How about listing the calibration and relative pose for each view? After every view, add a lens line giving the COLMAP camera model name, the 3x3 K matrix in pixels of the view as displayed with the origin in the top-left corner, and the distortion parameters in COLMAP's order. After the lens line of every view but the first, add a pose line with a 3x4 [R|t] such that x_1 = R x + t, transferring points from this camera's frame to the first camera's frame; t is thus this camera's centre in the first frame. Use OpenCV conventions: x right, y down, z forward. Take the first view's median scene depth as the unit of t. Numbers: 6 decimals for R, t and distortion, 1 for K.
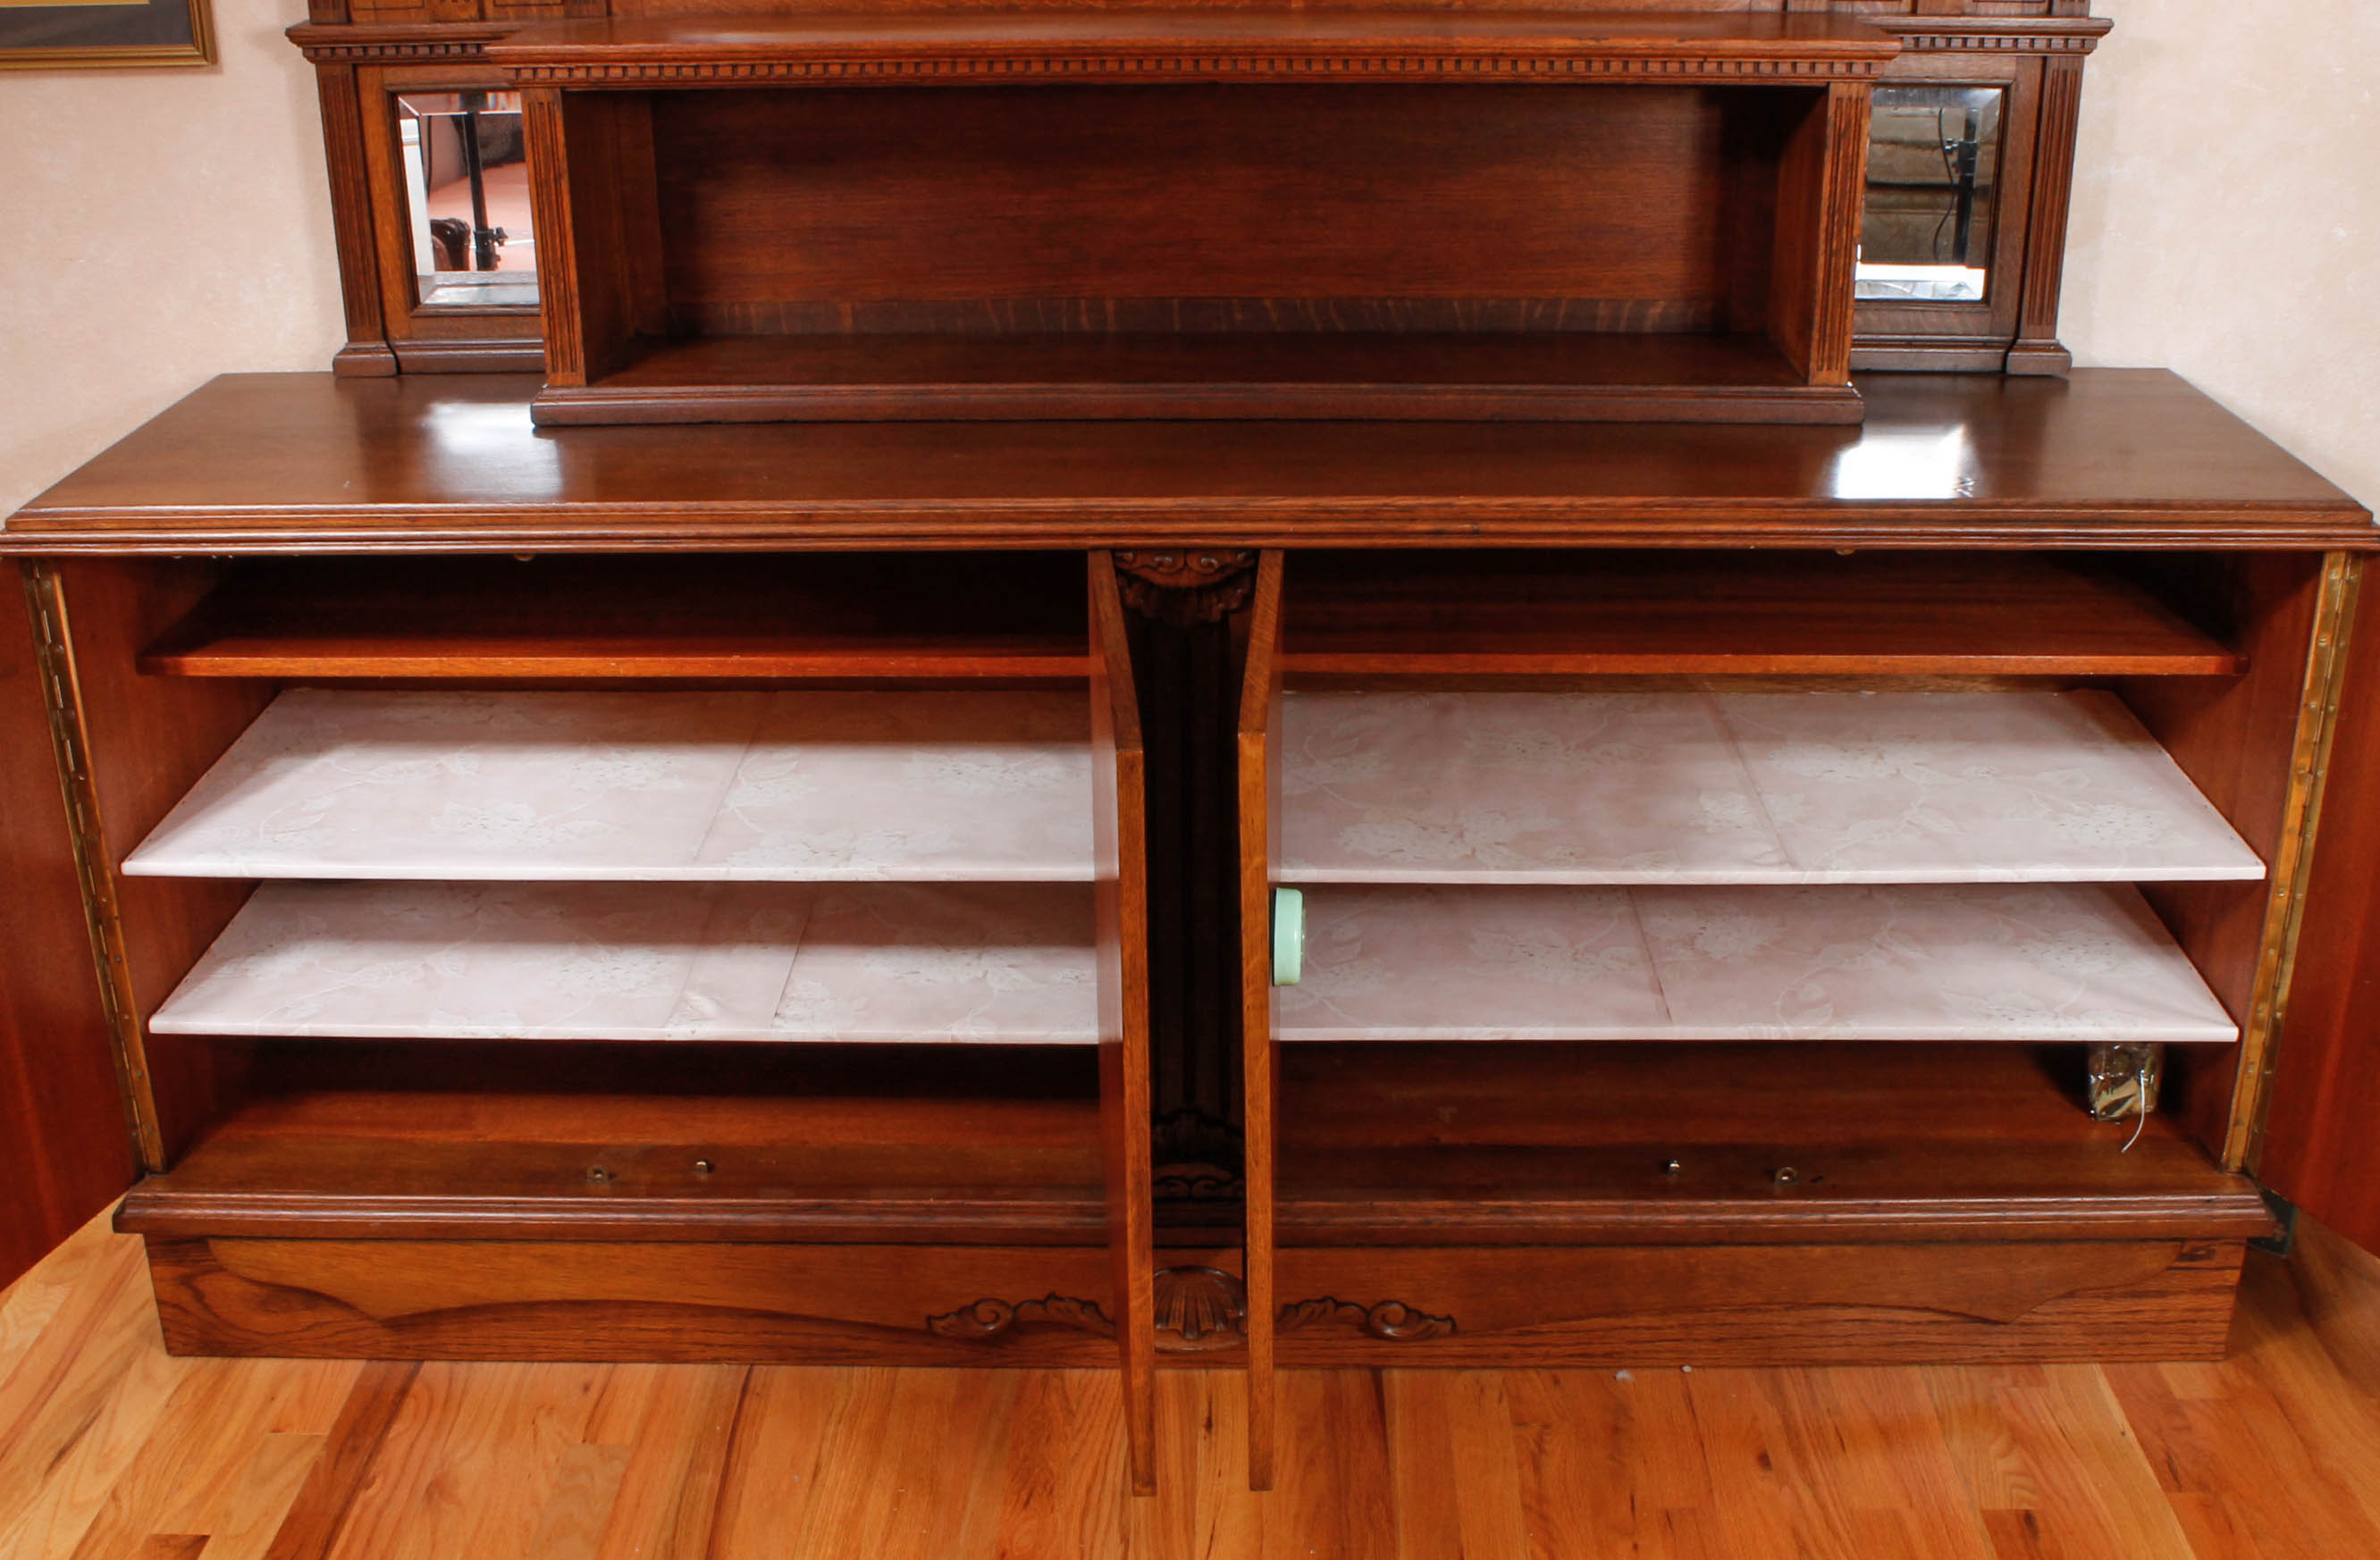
lens RADIAL K [[2603.2, 0, 1183.5], [0, 2603.2, 761.8], [0, 0, 1]] dist [-0.113651, 0.000000]
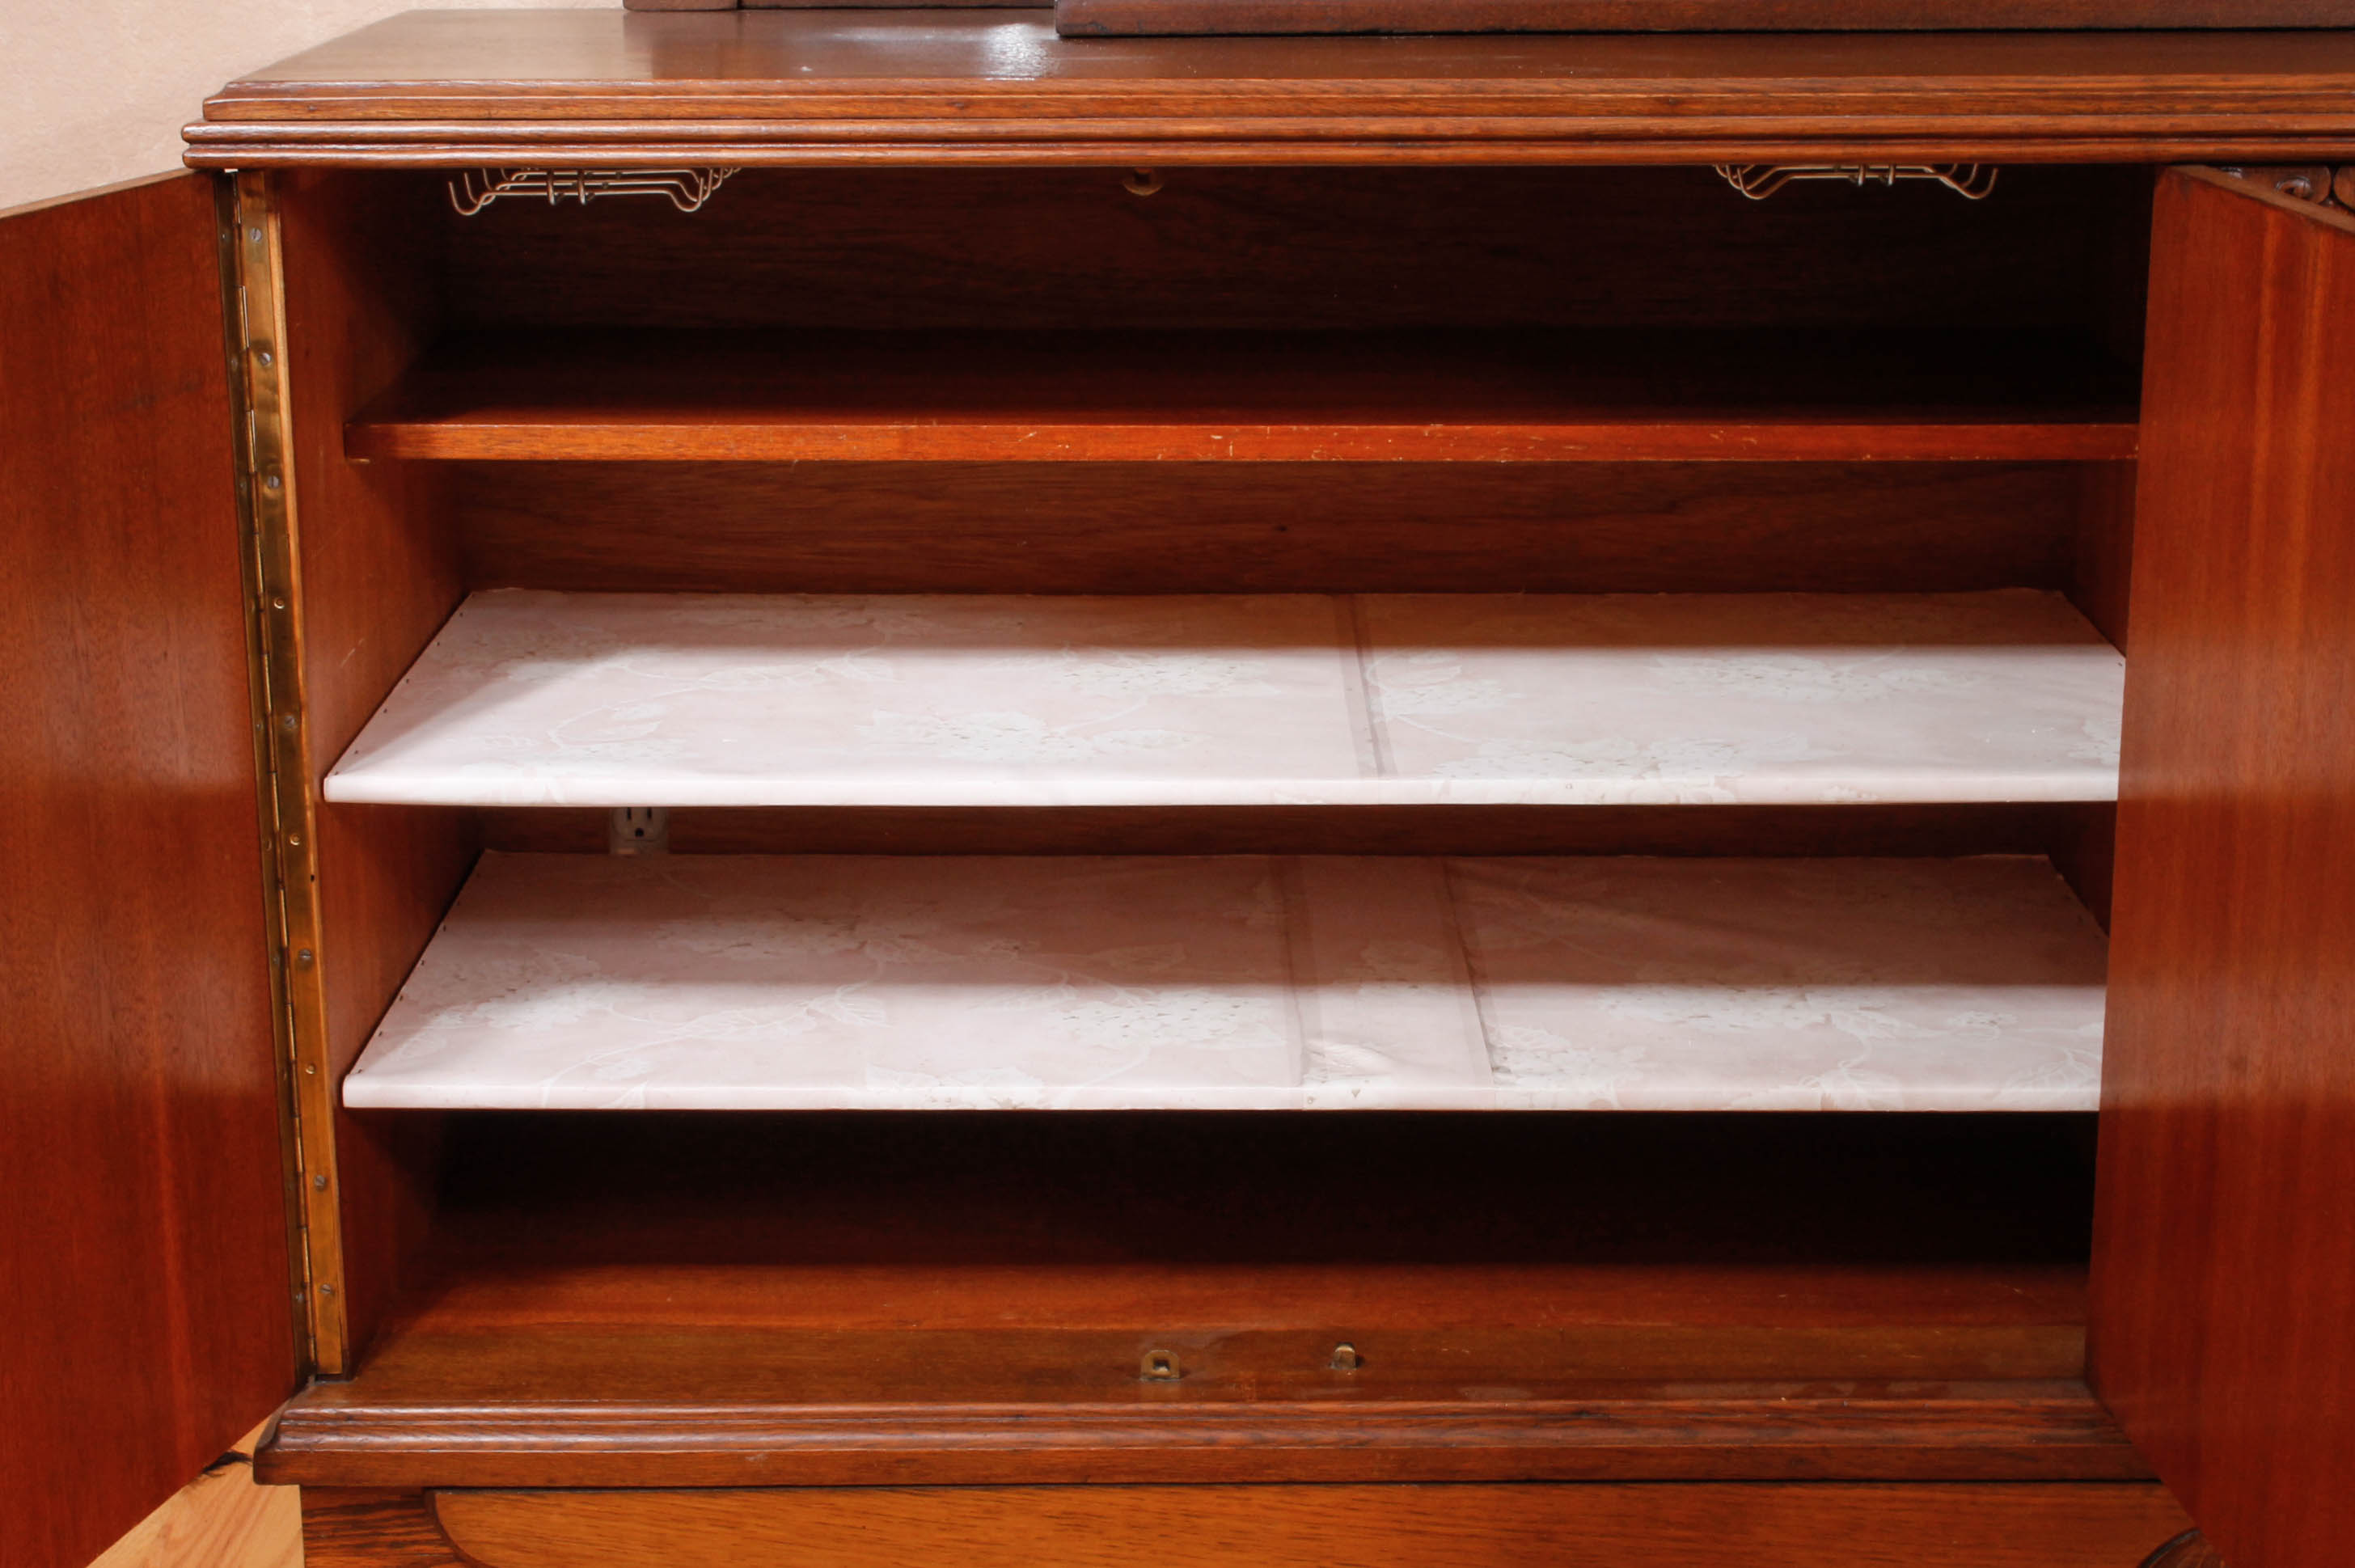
lens RADIAL K [[4090.4, 0, 1155.2], [0, 4090.4, 841.4], [0, 0, 1]] dist [-0.016347, 0.000000]
pose [[0.999916, 0.000159, 0.012963, -0.241092], [0.001367, 0.993057, -0.117624, 0.152288], [-0.012891, 0.117632, 0.992974, 0.120395]]
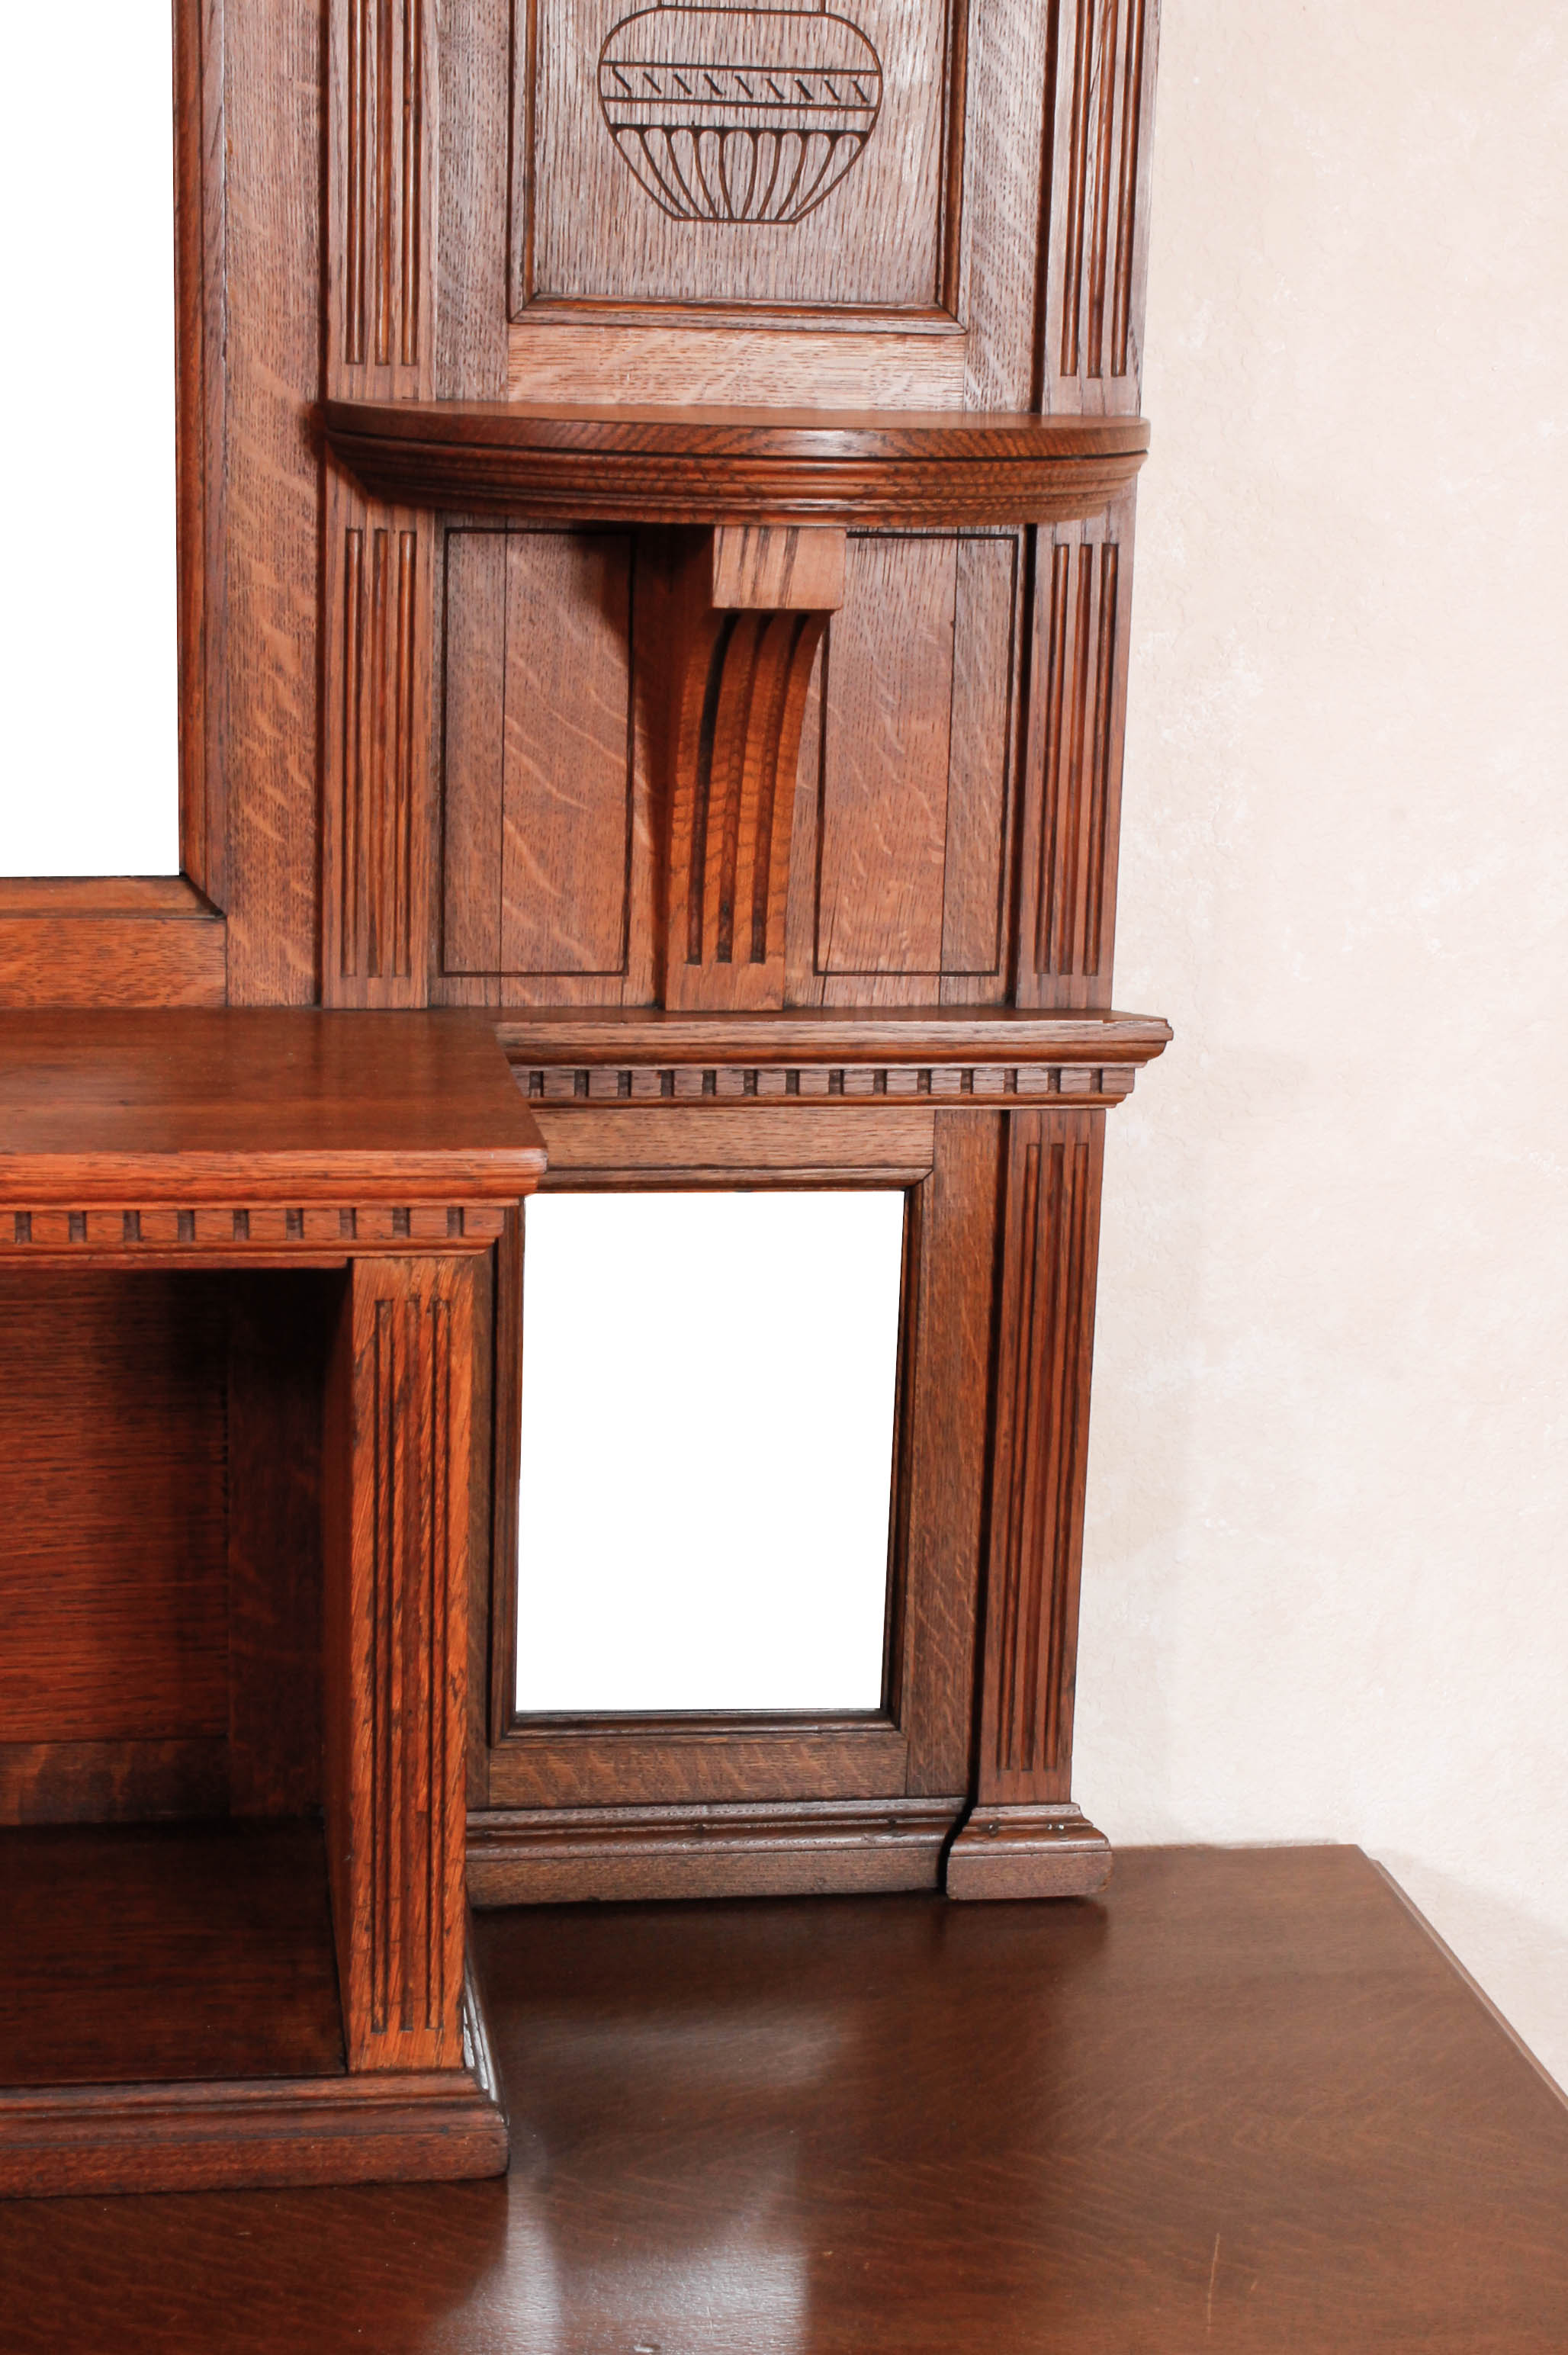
lens RADIAL K [[3800.6, 0, 755.0], [0, 3800.6, 1157.2], [0, 0, 1]] dist [-0.004166, 0.000000]
pose [[0.984221, -0.005369, 0.176860, 0.201339], [0.033018, 0.987556, -0.153765, -0.185025], [-0.173834, 0.157178, 0.972151, 0.451126]]
